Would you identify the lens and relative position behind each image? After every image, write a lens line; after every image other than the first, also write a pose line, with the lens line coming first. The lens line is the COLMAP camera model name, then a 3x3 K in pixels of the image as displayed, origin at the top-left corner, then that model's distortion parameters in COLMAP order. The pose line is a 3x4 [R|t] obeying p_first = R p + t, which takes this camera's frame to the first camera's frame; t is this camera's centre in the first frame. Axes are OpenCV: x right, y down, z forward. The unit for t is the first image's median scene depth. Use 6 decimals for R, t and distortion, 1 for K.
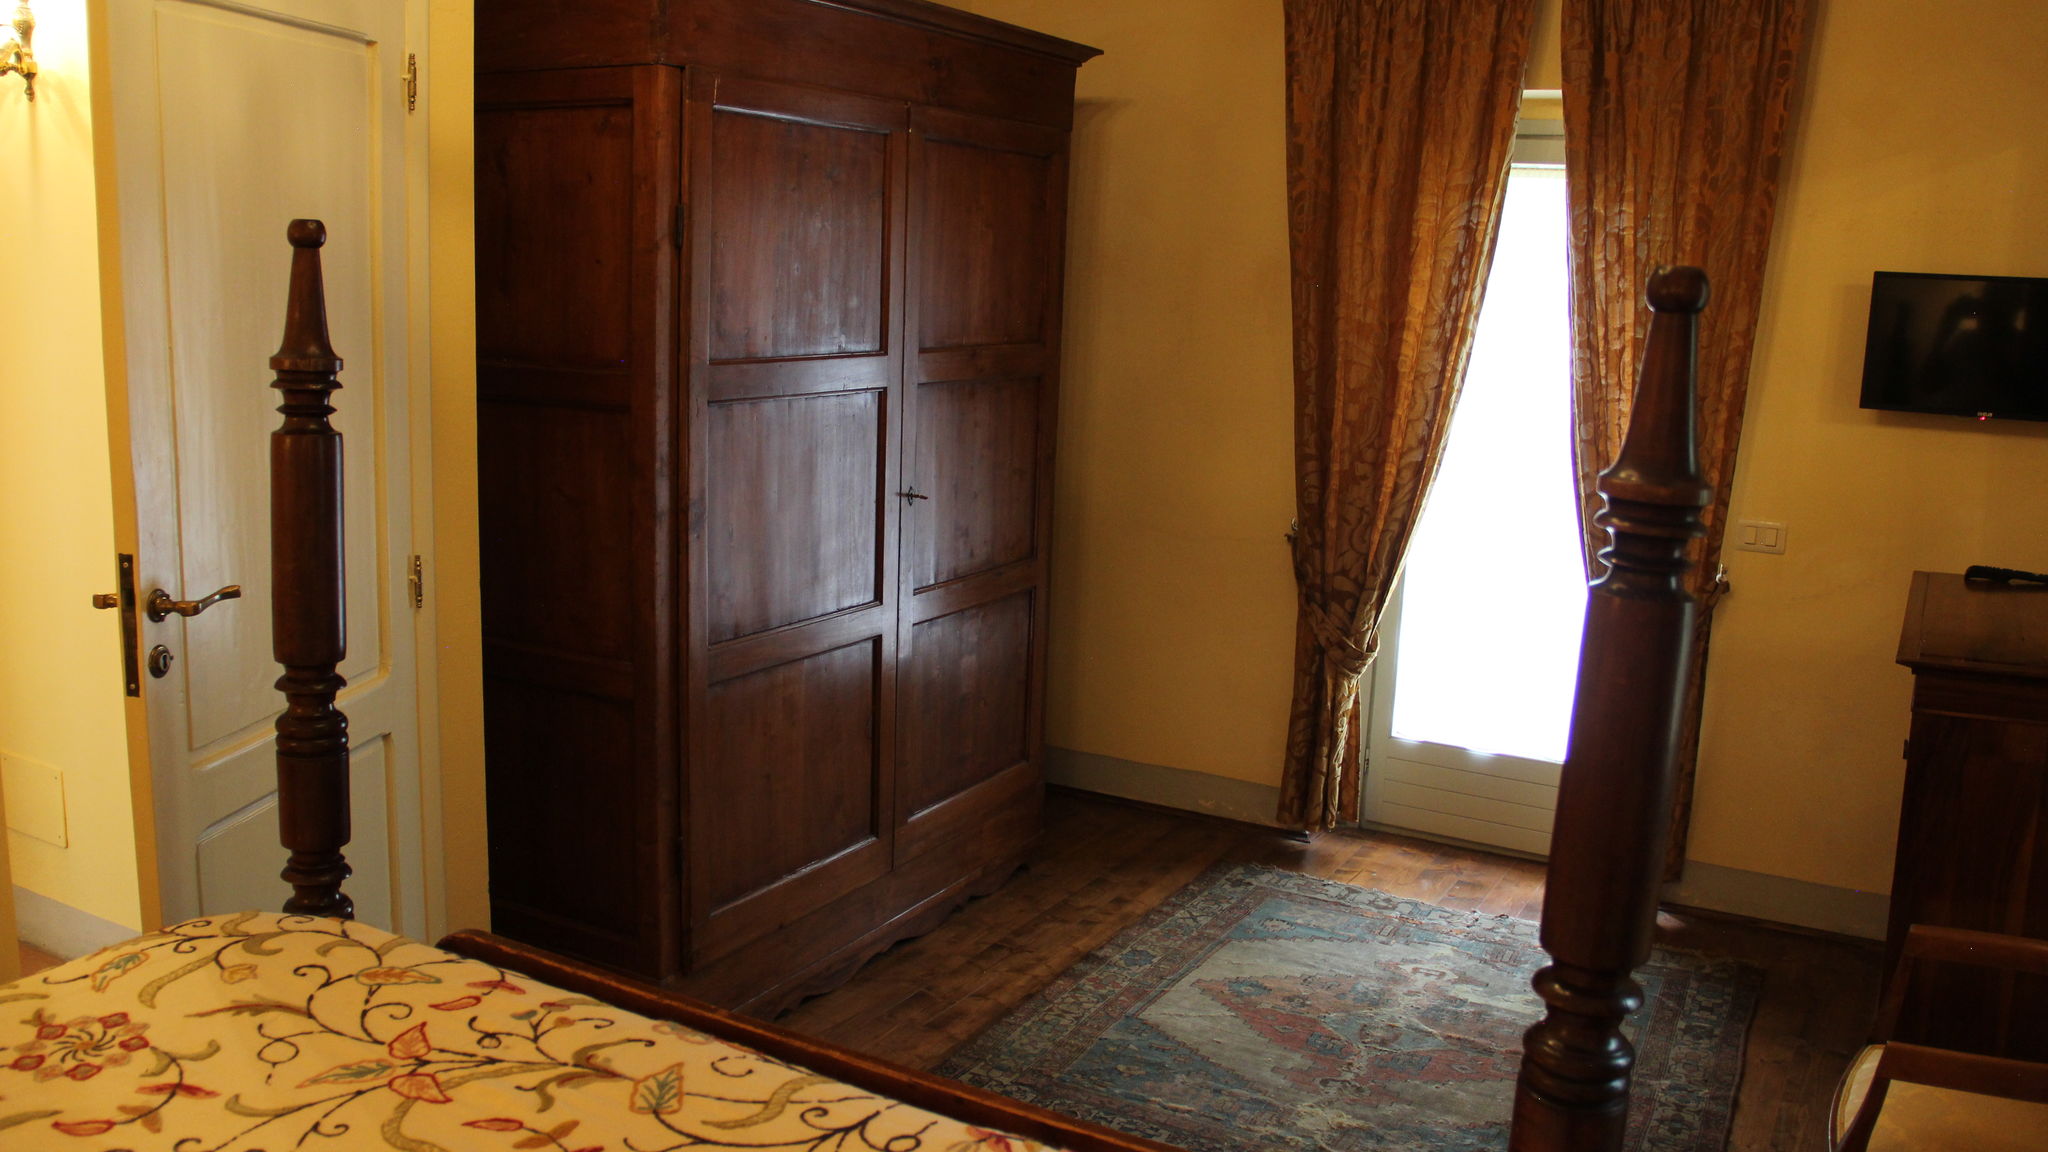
lens RADIAL K [[1712.6, 0, 1019.6], [0, 1712.6, 575.2], [0, 0, 1]] dist [-0.160335, 0.114795]
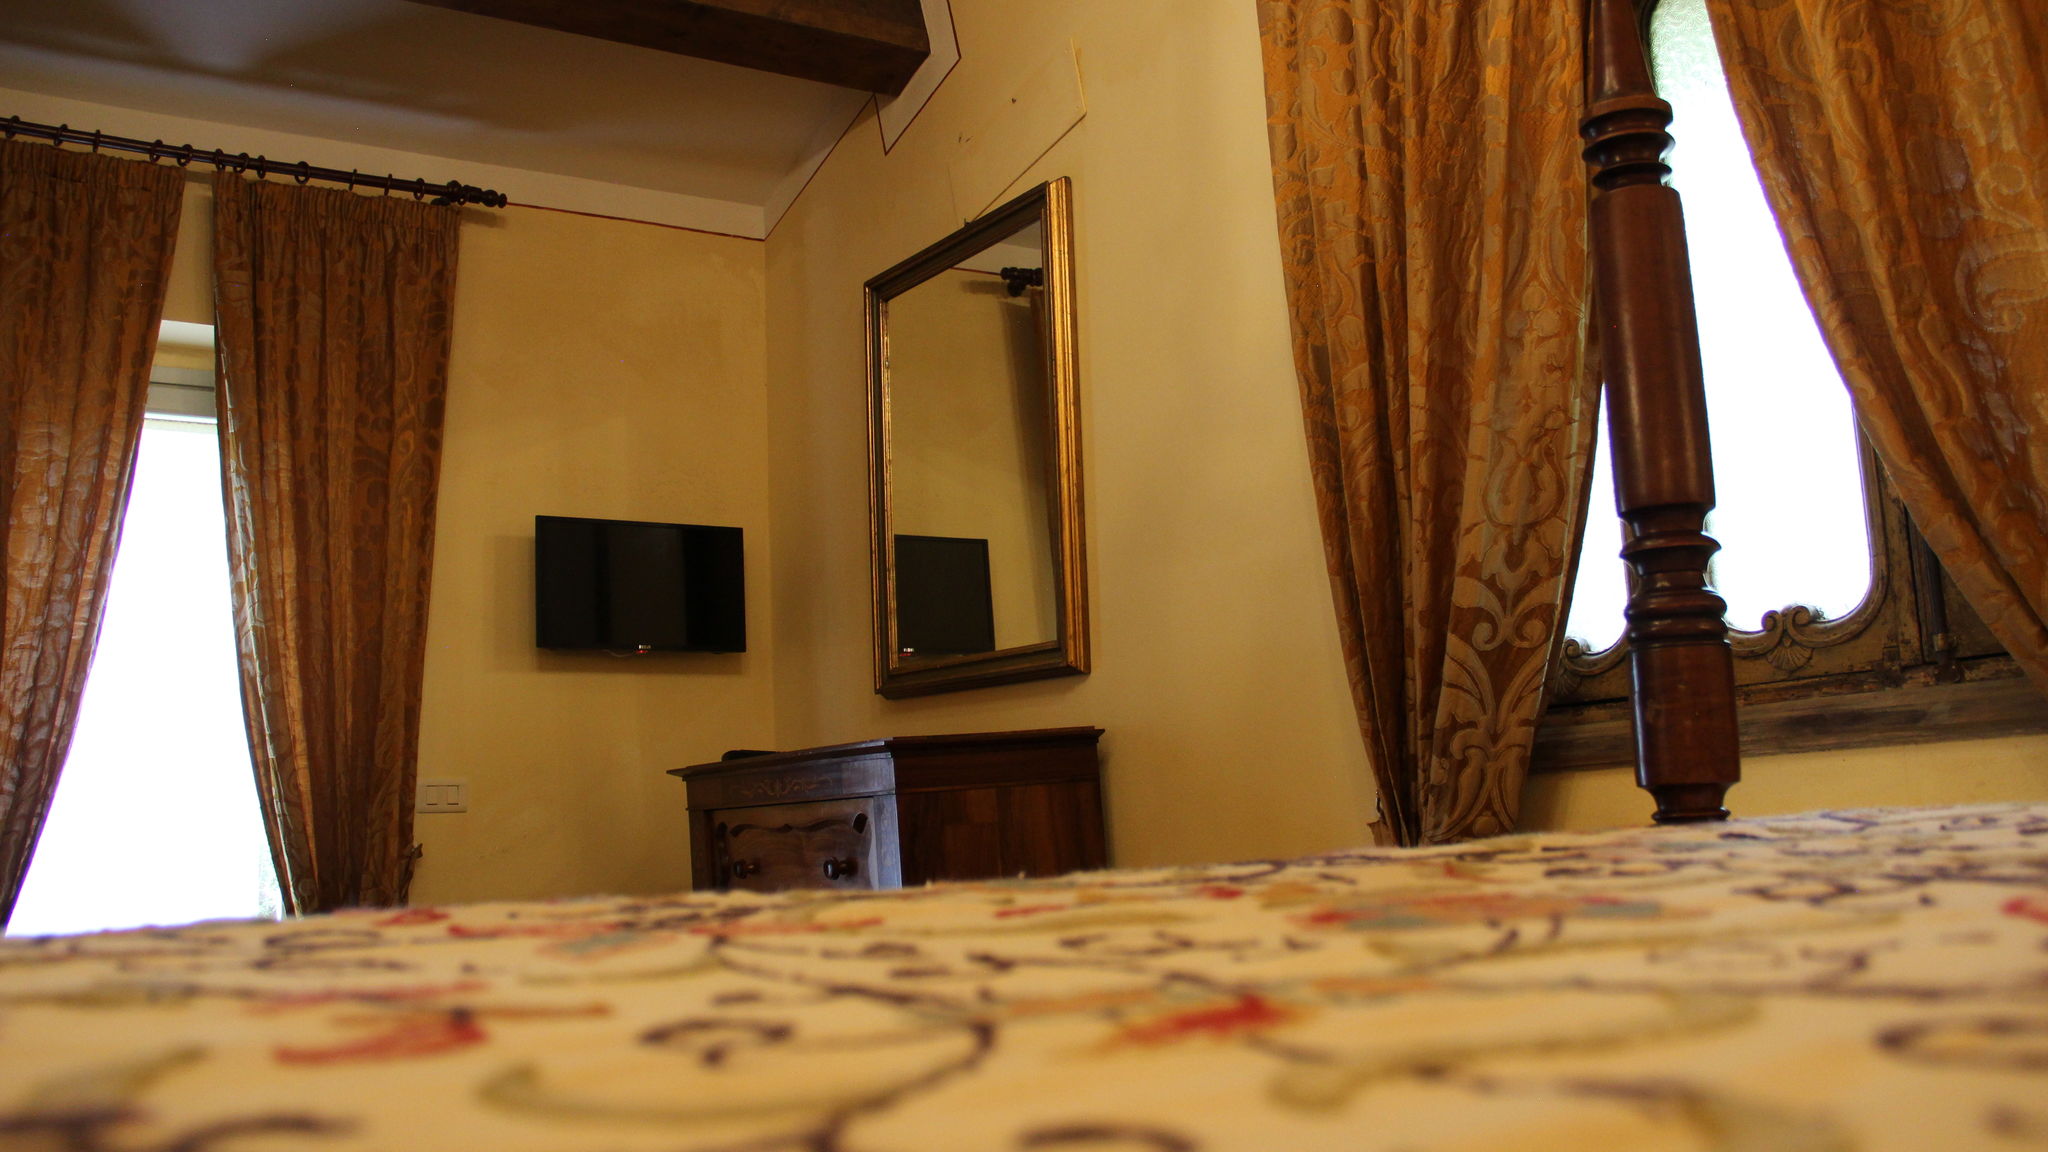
lens RADIAL K [[1712.6, 0, 1036.4], [0, 1712.6, 590.9], [0, 0, 1]] dist [-0.160335, 0.114795]
pose [[0.467806, 0.068595, 0.881165, -0.264598], [0.223519, 0.955393, -0.193038, 0.135665], [-0.855100, 0.287262, 0.431606, 0.293206]]
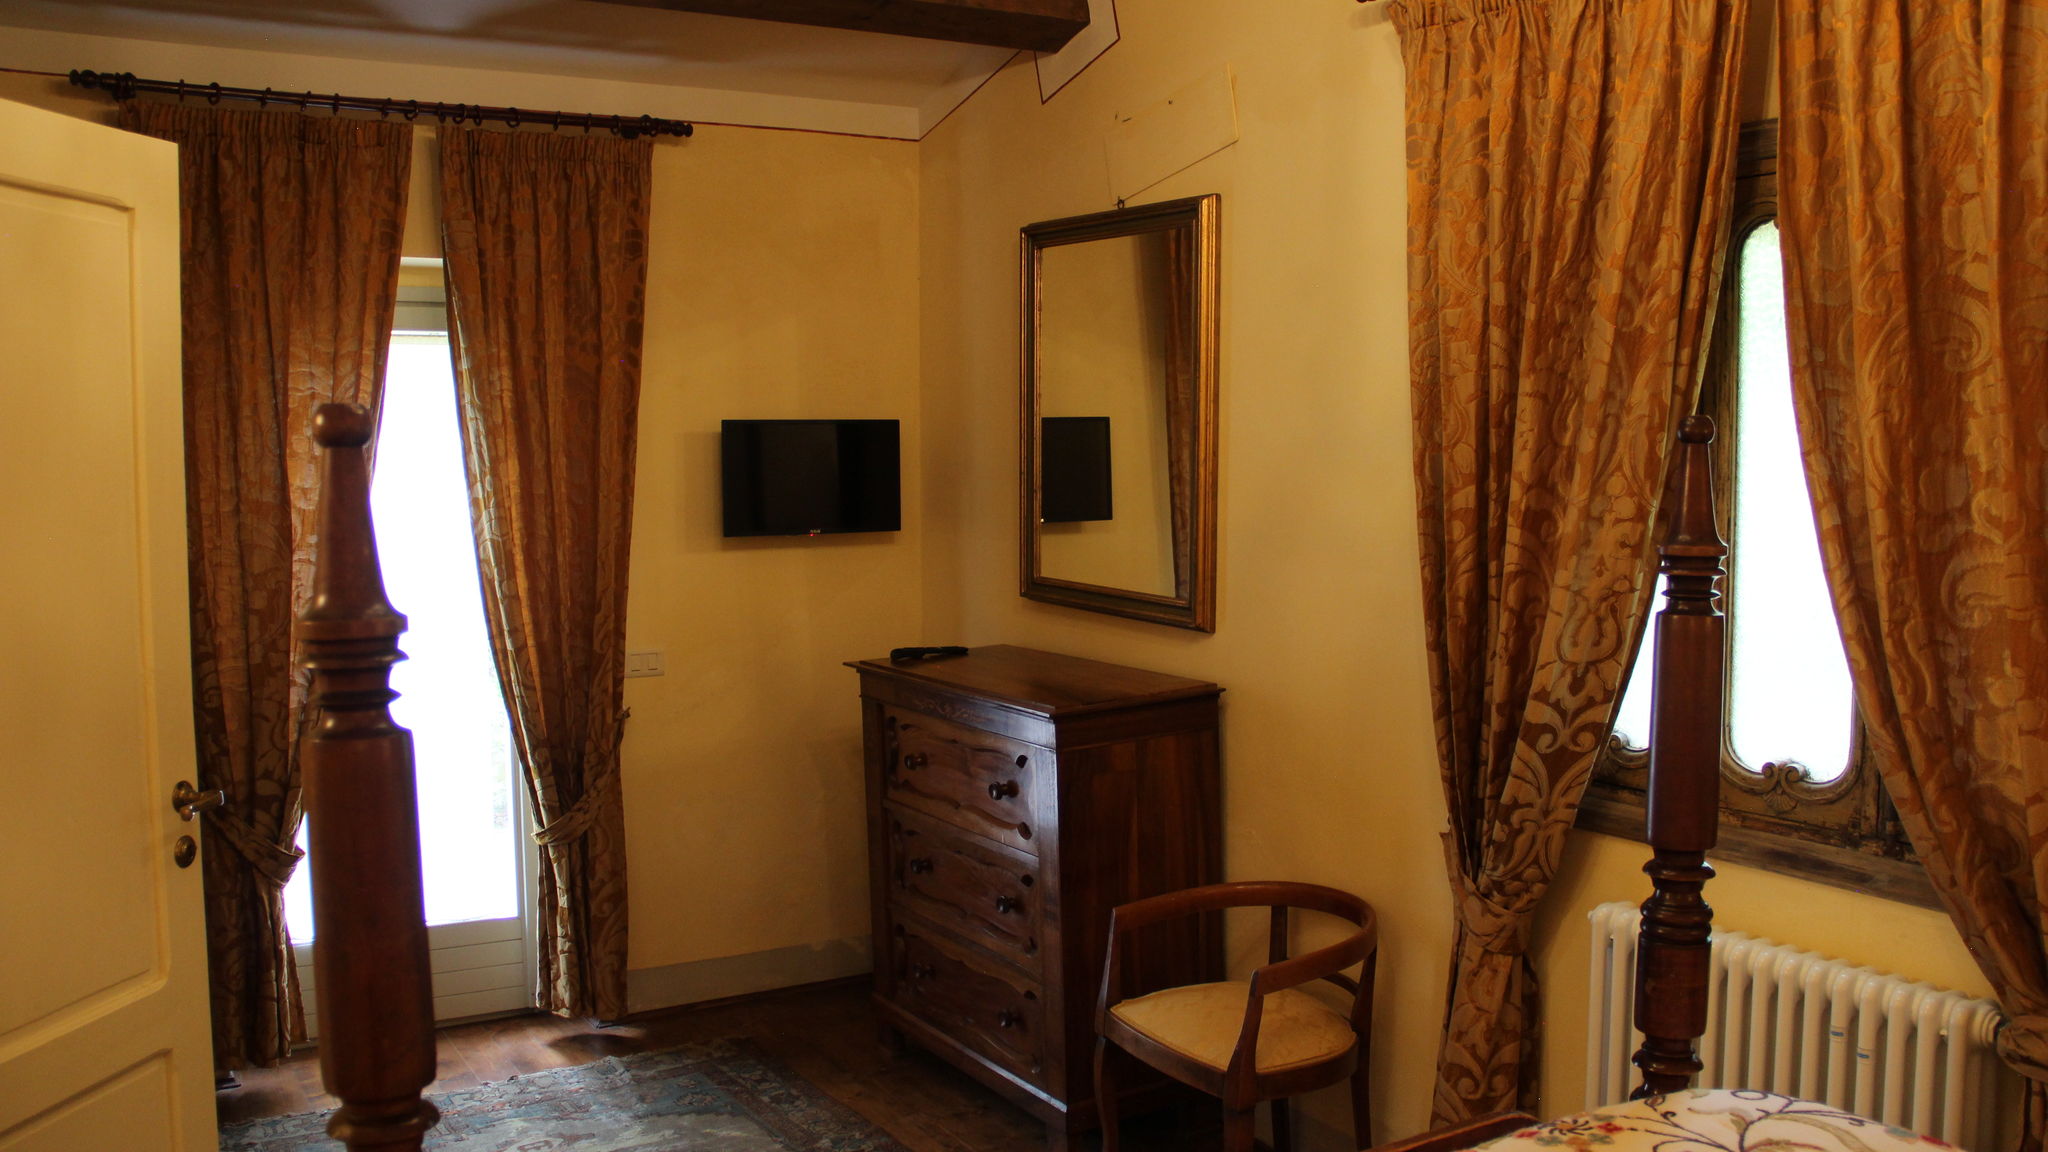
lens RADIAL K [[1712.6, 0, 1025.0], [0, 1712.6, 569.3], [0, 0, 1]] dist [-0.160335, 0.114795]
pose [[0.500377, -0.100872, 0.859912, -0.424933], [0.179970, 0.983614, 0.010659, -0.054788], [-0.846897, 0.149425, 0.510332, 0.220786]]
